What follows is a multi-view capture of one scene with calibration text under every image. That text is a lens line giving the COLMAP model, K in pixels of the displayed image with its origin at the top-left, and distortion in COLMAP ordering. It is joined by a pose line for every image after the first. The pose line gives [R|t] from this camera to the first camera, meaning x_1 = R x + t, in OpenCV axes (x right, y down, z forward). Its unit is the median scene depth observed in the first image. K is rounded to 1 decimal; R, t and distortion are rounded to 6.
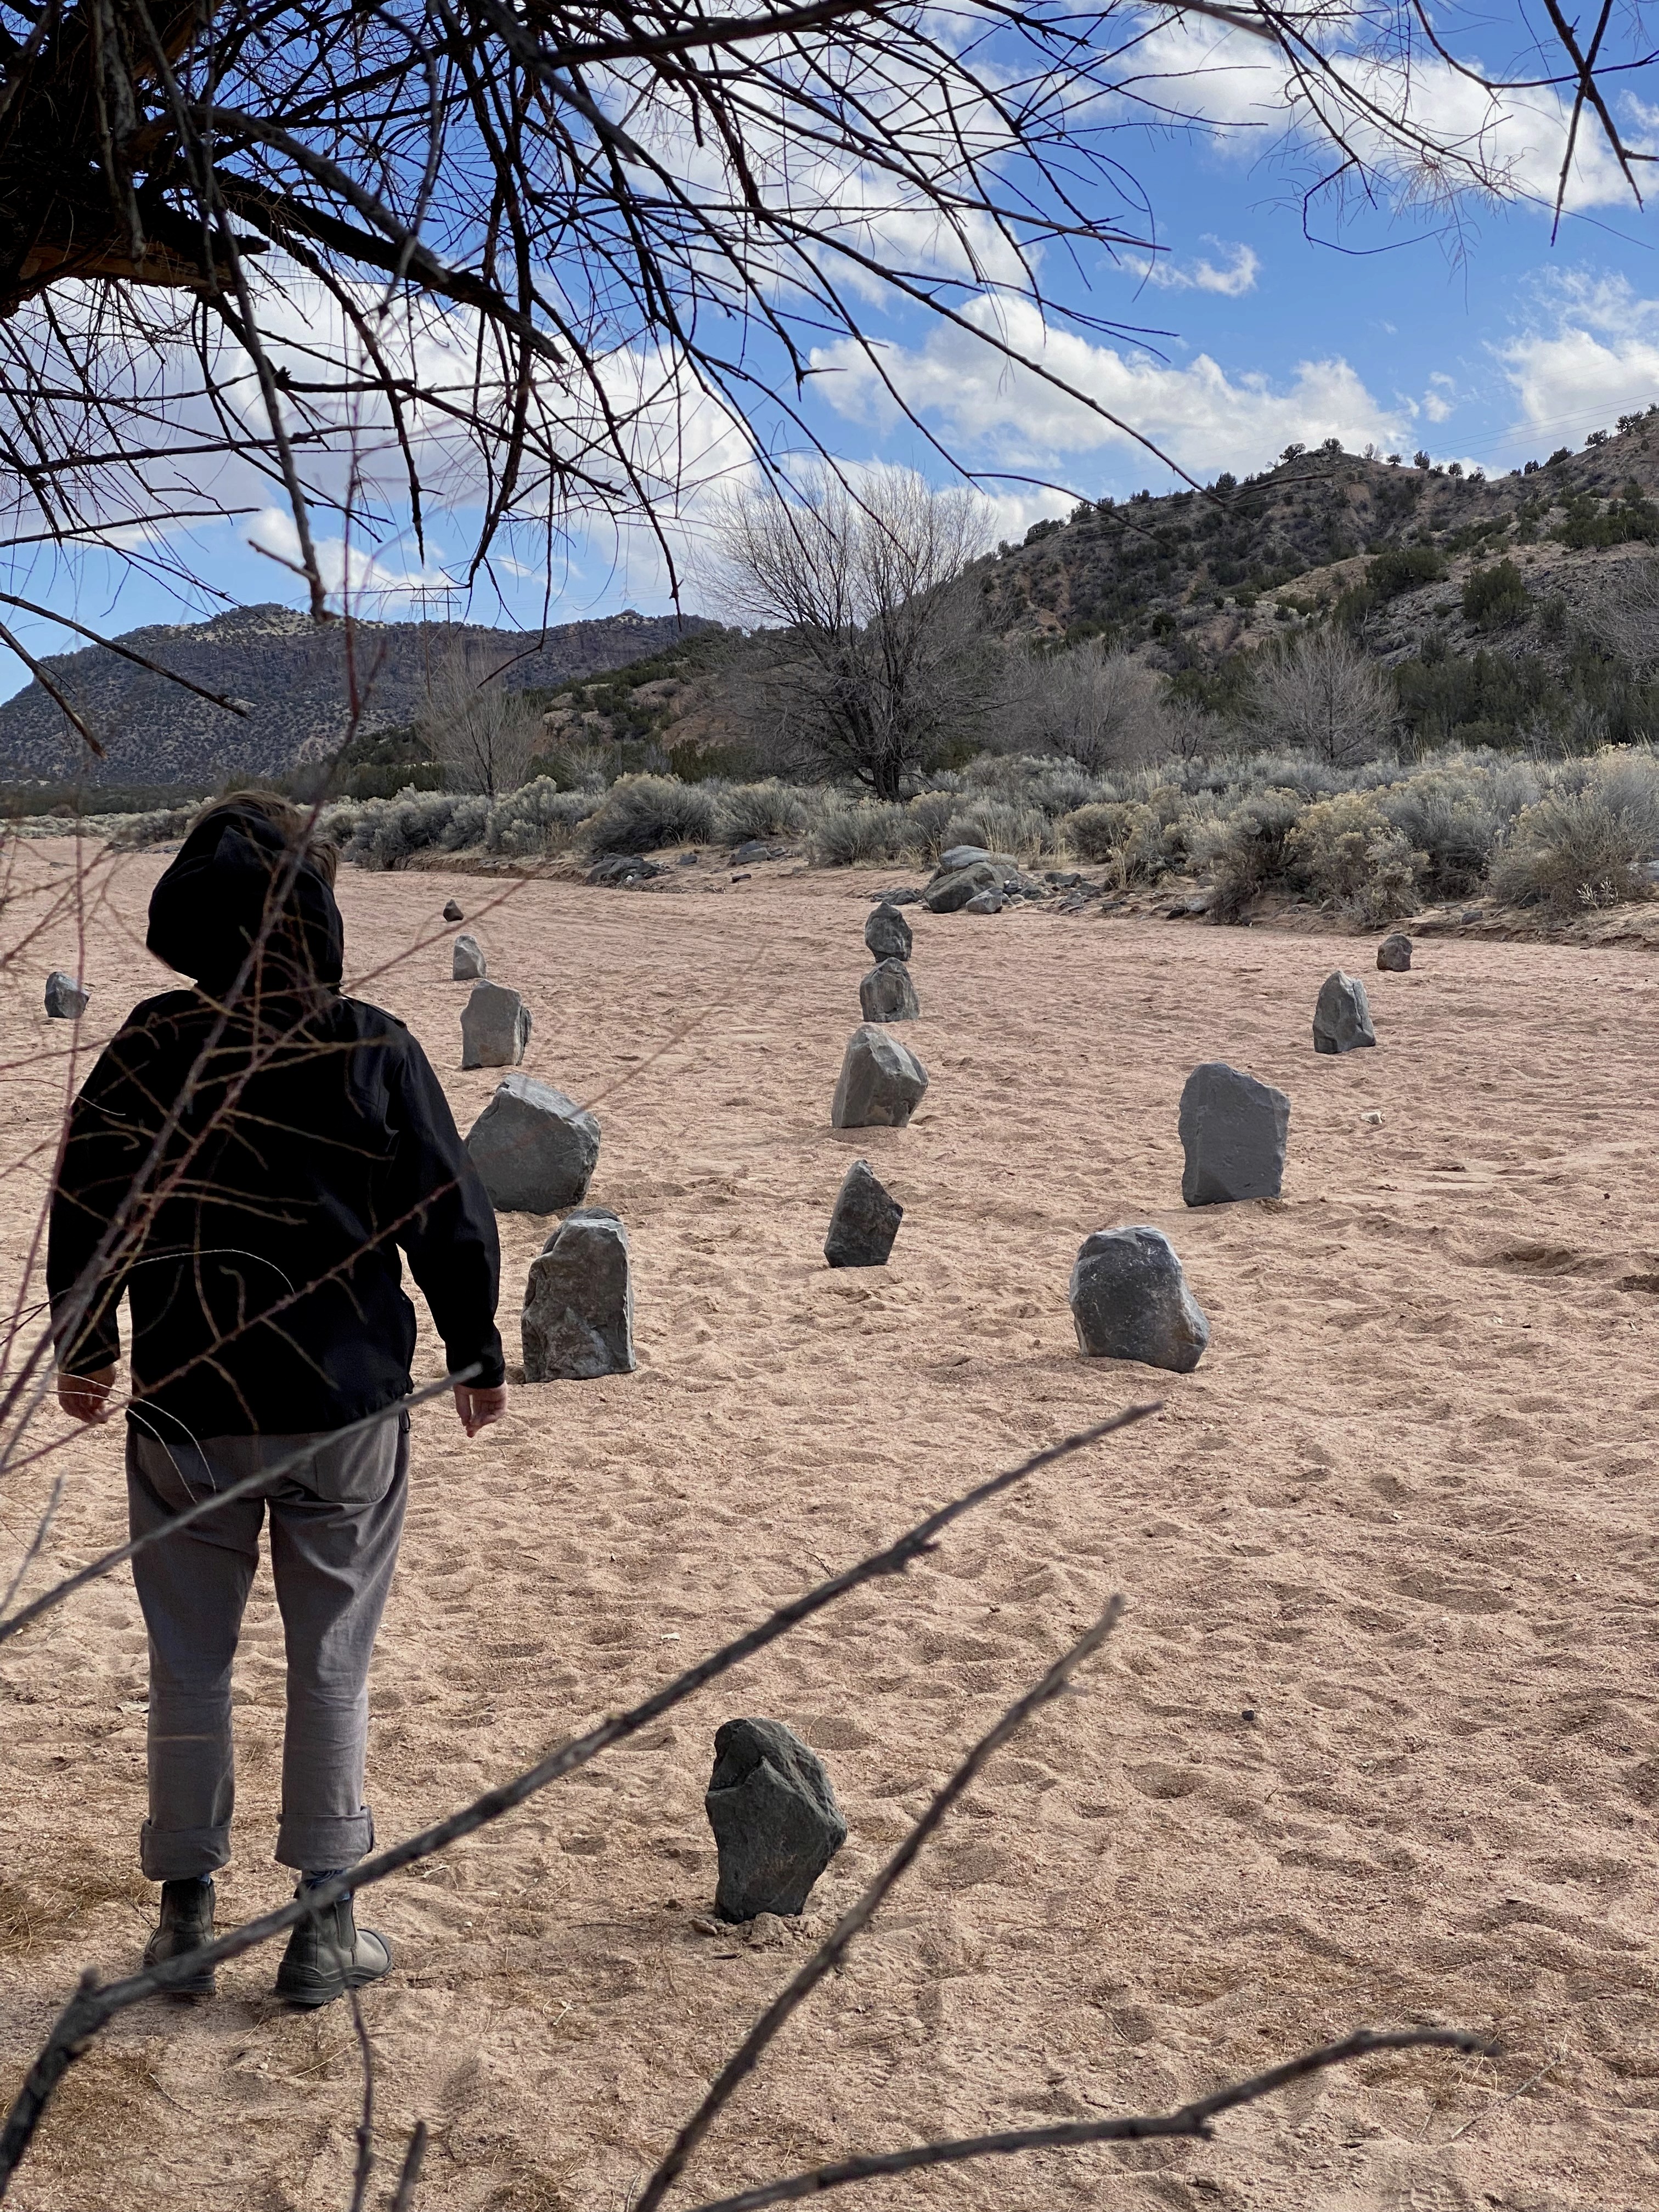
lens RADIAL K [[3322.4, 0, 822.6], [0, 3322.4, 1106.7], [0, 0, 1]] dist [0.106740, 0.000000]
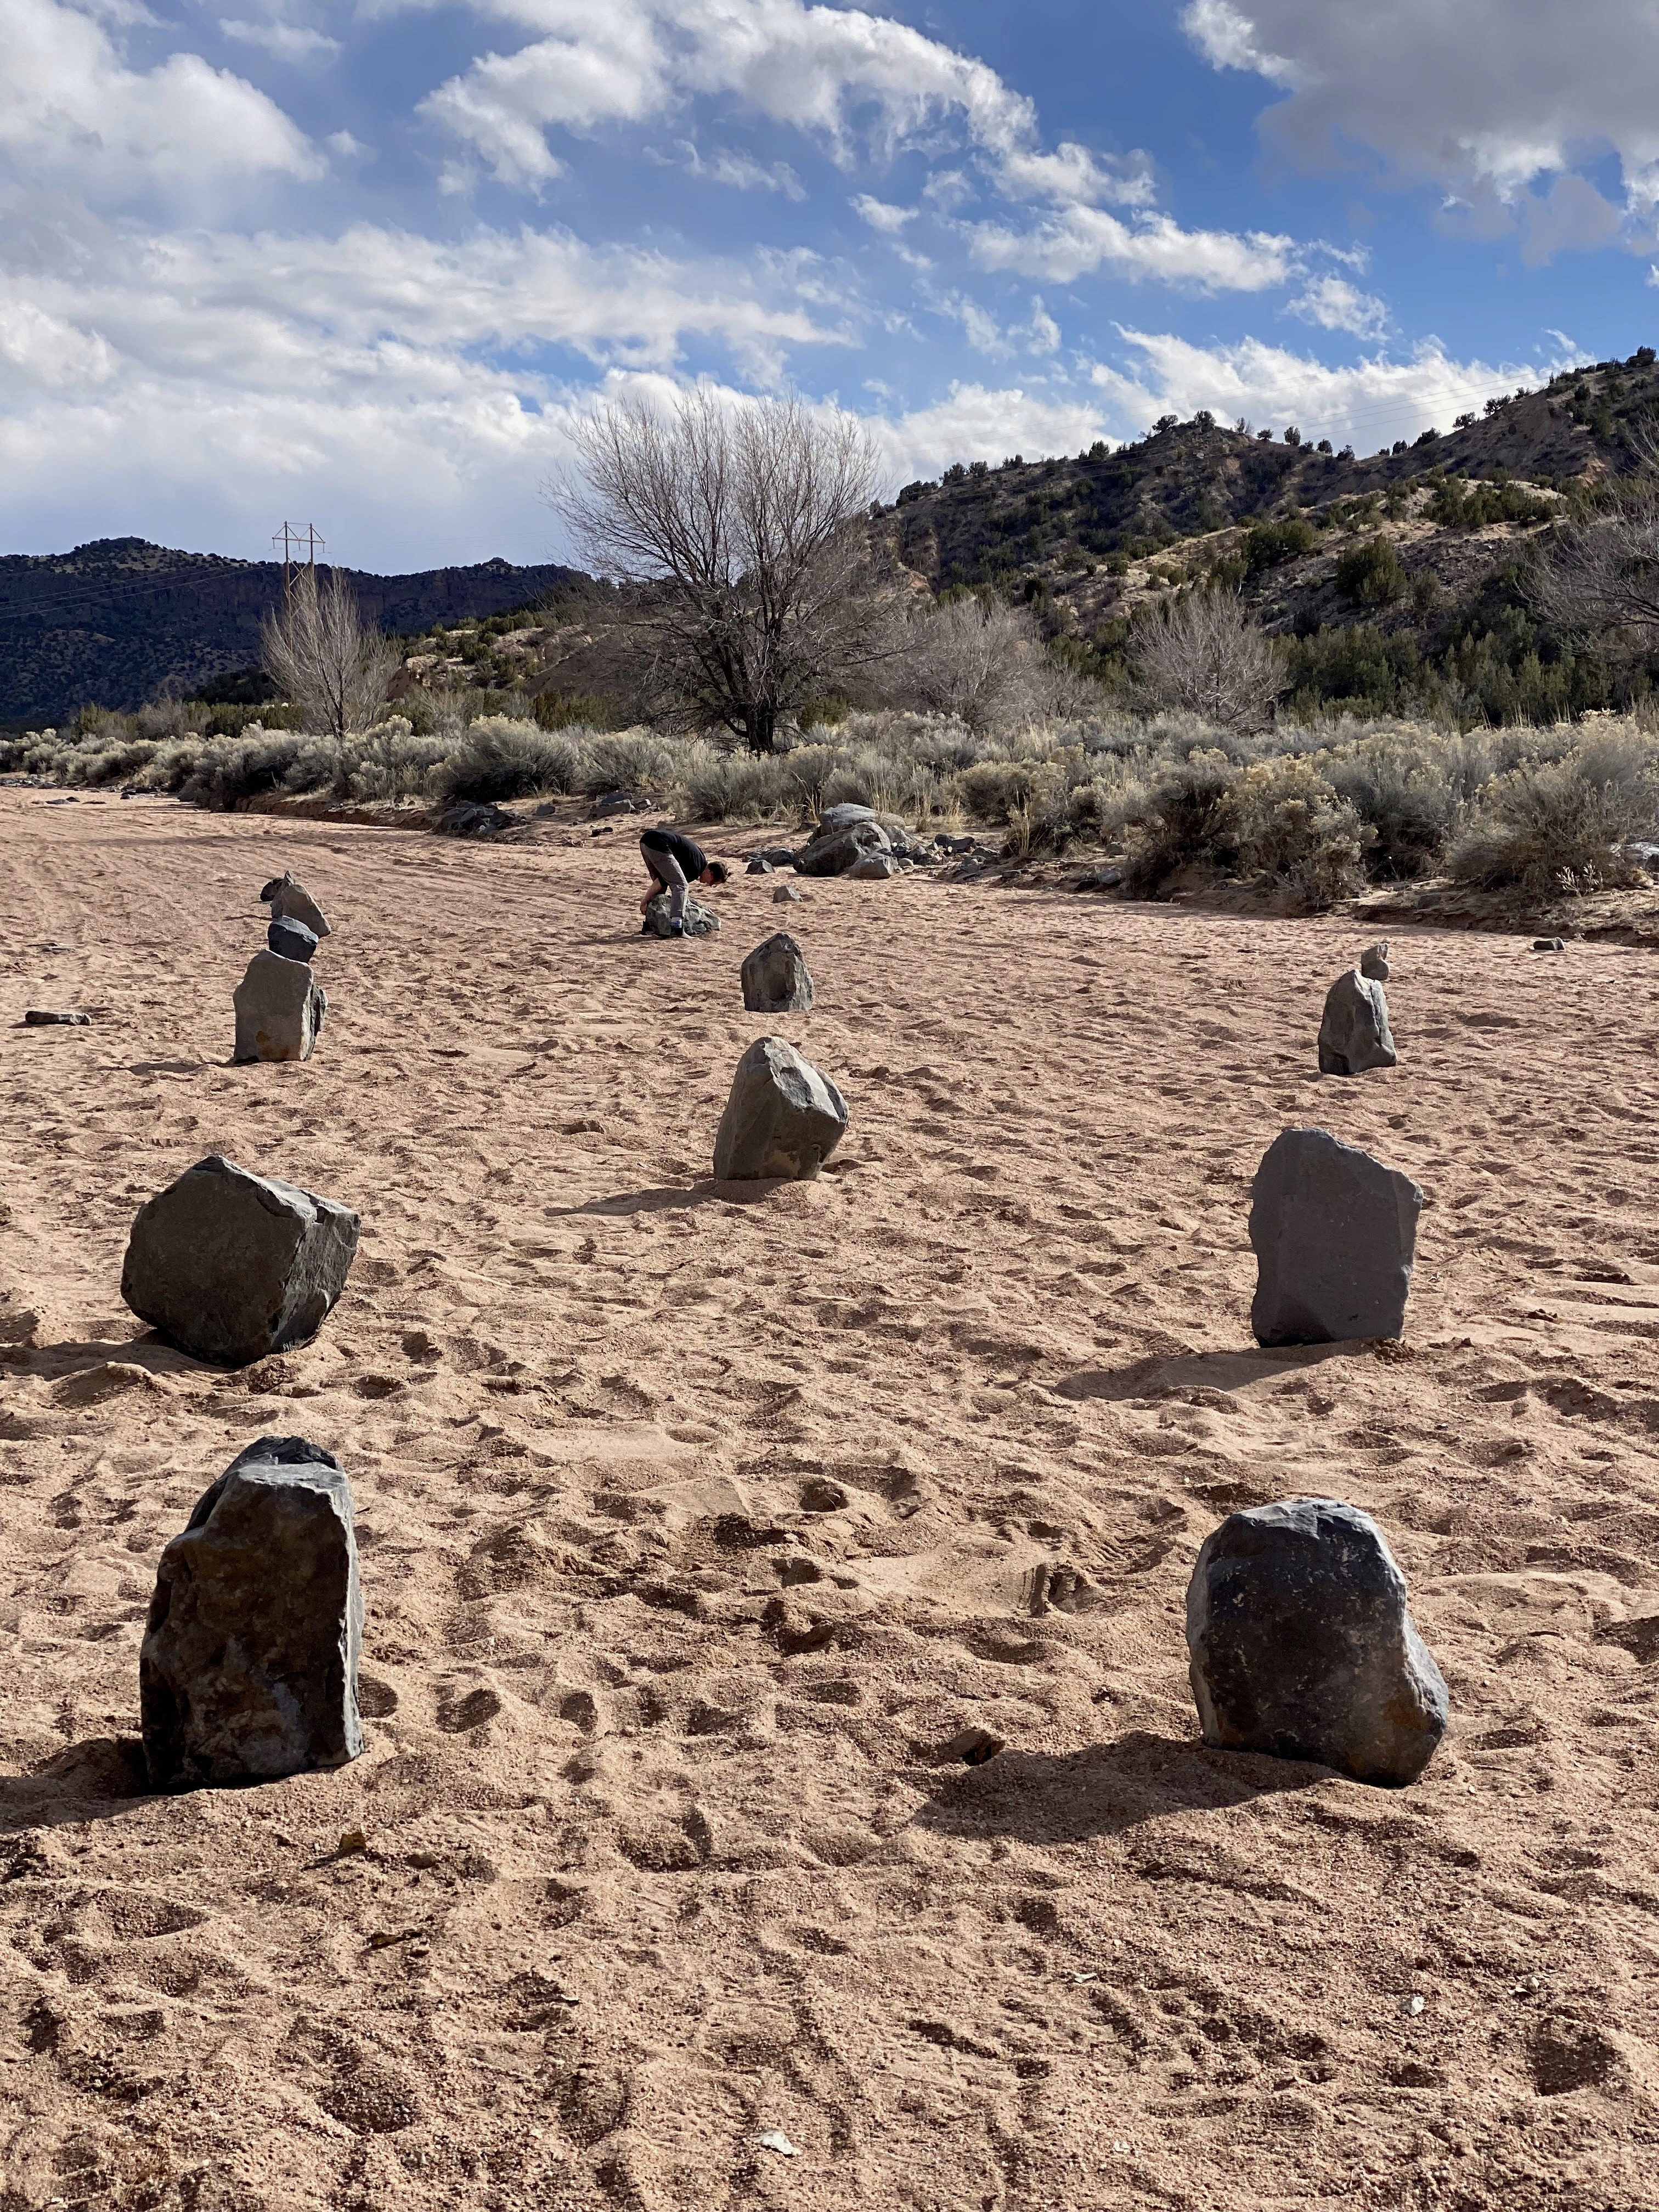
lens RADIAL K [[3322.4, 0, 855.1], [0, 3322.4, 1152.1], [0, 0, 1]] dist [0.106740, 0.000000]
pose [[0.998248, 0.025571, 0.053364, -0.002053], [-0.026934, 0.999325, 0.024980, -0.007188], [-0.052689, -0.026374, 0.998263, 0.109973]]
